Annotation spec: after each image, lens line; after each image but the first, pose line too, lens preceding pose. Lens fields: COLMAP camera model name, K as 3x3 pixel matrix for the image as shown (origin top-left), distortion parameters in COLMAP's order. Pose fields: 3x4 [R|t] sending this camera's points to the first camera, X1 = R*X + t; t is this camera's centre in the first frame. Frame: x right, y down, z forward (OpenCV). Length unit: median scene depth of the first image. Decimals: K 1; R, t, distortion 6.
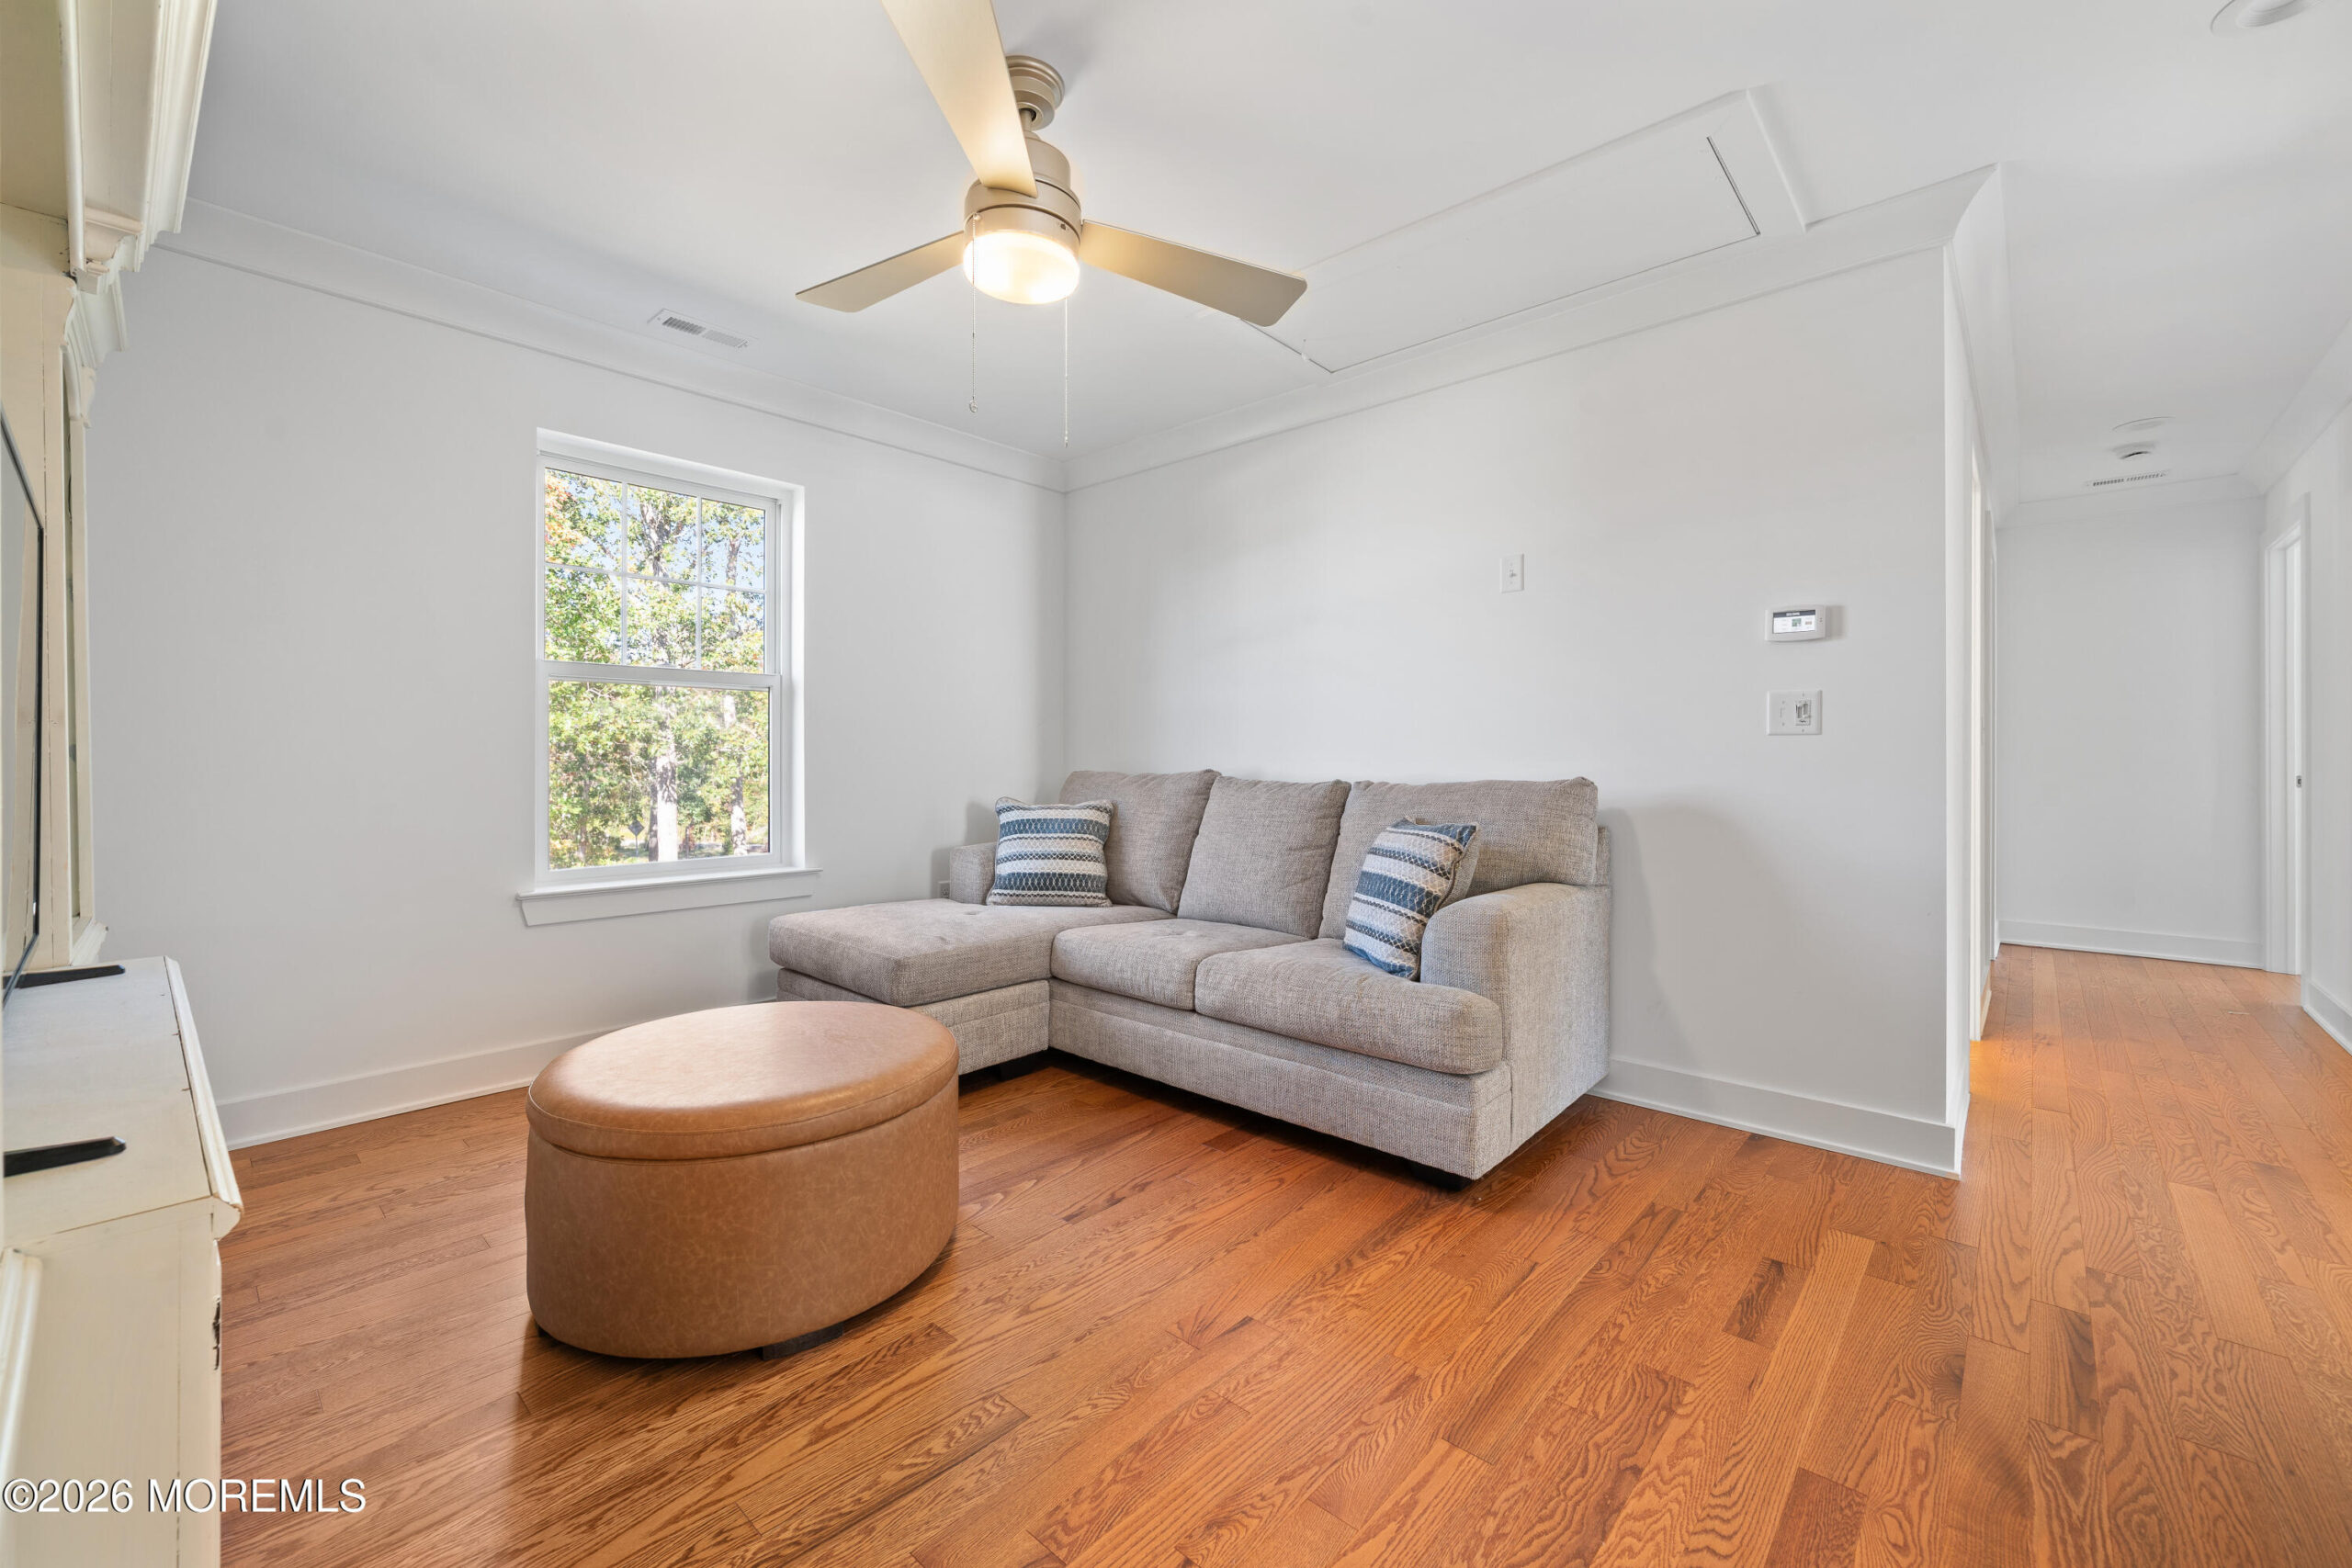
lens RADIAL K [[956.4, 0, 1172.6], [0, 956.4, 762.8], [0, 0, 1]] dist [0.001067, -0.001034]
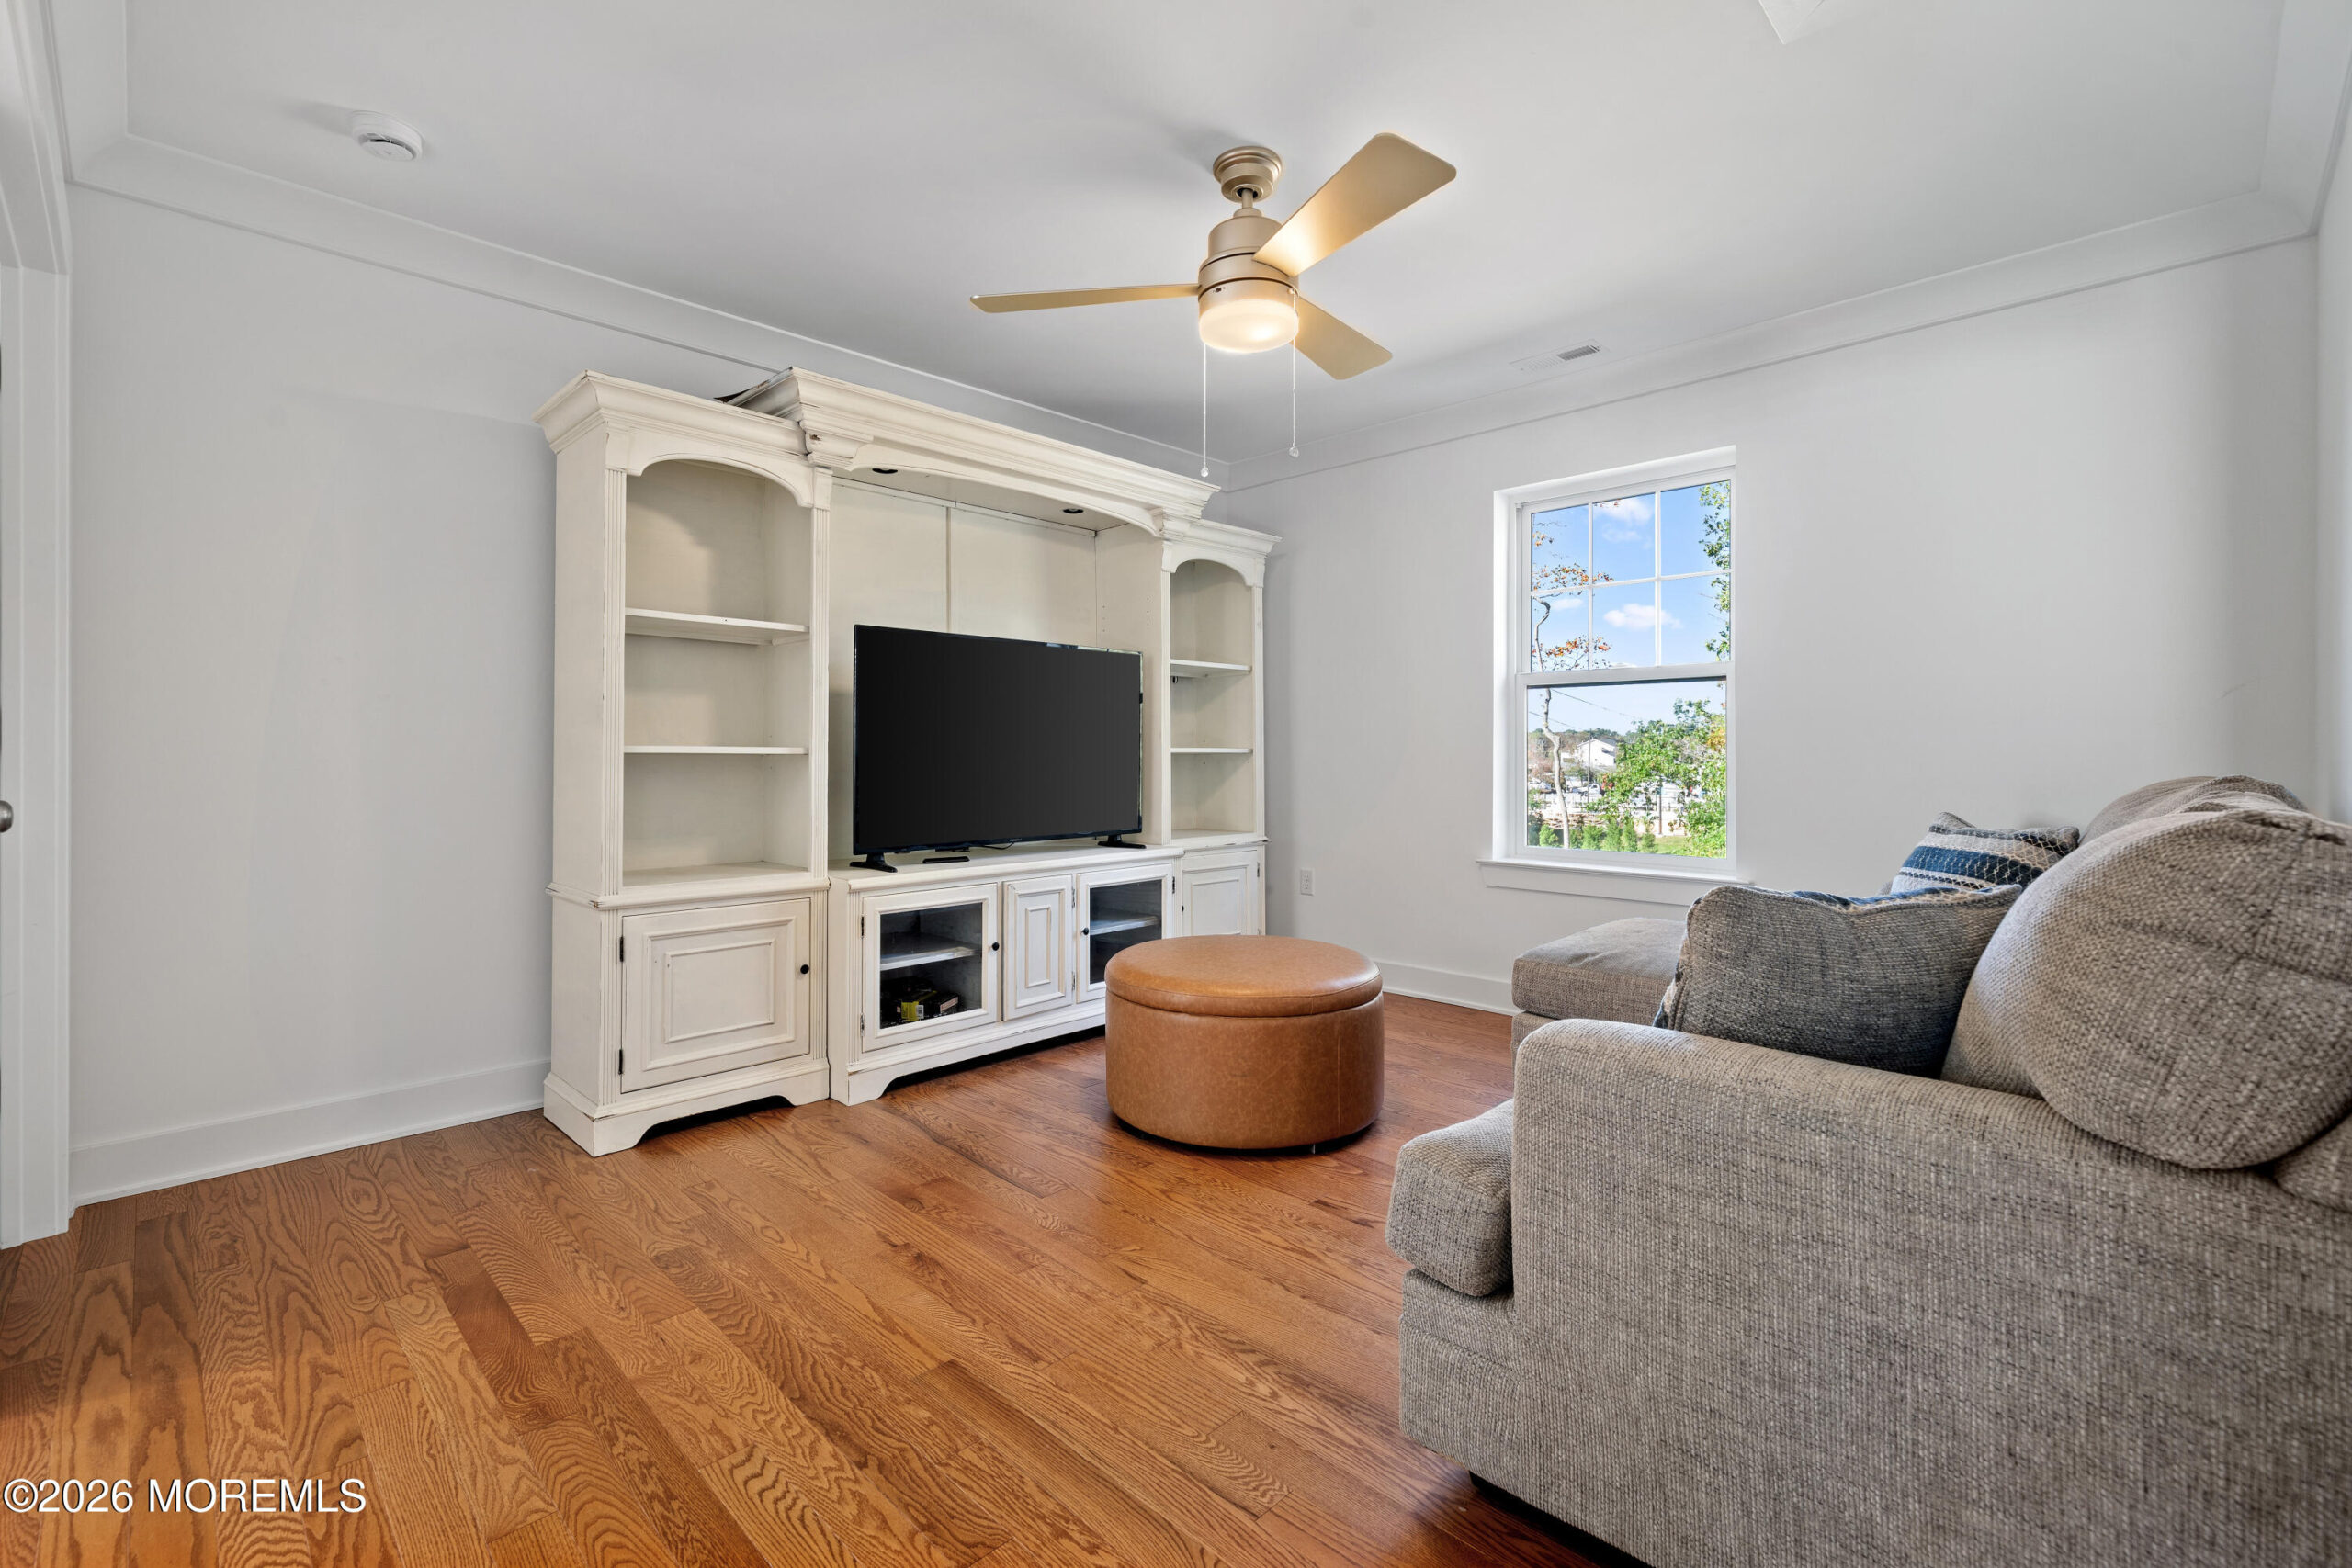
lens RADIAL K [[1034.8, 0, 1164.2], [0, 1034.8, 772.2], [0, 0, 1]] dist [-0.002844, -0.000521]
pose [[-0.056680, 0.014438, -0.998288, 1.523403], [-0.008587, 0.999851, 0.014948, 0.003128], [0.998355, 0.009420, -0.056547, 1.365289]]
